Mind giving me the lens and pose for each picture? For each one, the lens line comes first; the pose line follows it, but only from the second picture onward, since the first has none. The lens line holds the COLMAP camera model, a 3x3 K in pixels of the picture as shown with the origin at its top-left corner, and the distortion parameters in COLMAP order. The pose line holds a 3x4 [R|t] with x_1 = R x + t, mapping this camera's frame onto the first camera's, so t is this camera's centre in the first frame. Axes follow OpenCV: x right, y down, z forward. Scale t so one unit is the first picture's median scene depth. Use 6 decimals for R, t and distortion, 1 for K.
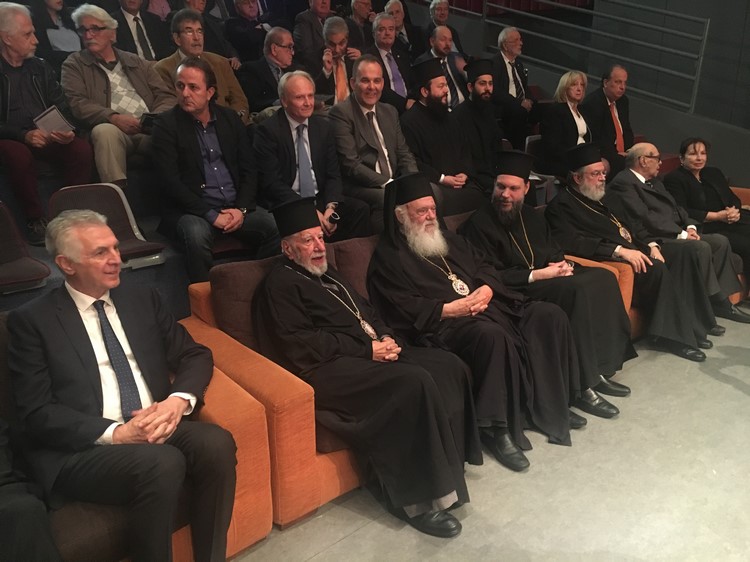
lens RADIAL K [[635.7, 0, 375.1], [0, 635.7, 310.6], [0, 0, 1]] dist [0.005671, -0.002483]
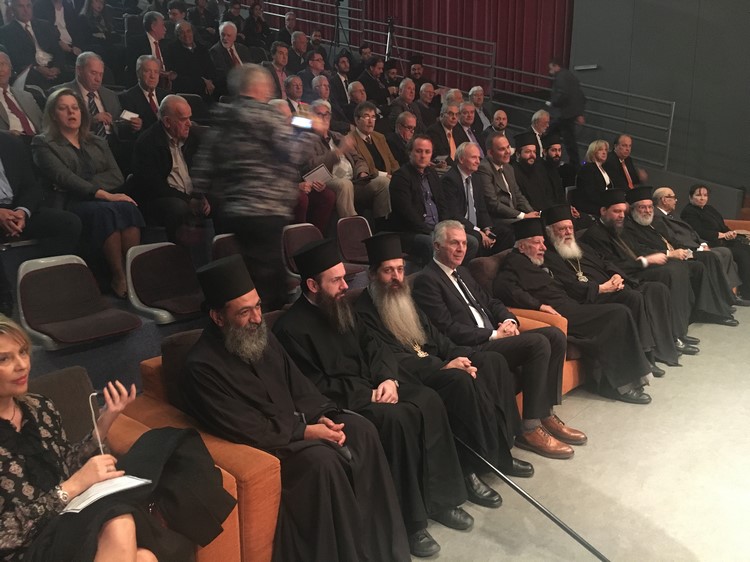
lens RADIAL K [[652.4, 0, 375.0], [0, 652.4, 281.0], [0, 0, 1]] dist [0.092477, -0.135733]
pose [[0.992126, -0.027622, 0.122156, -0.434825], [0.044632, 0.989316, -0.138784, 0.128678], [-0.117018, 0.143143, 0.982760, -0.385590]]
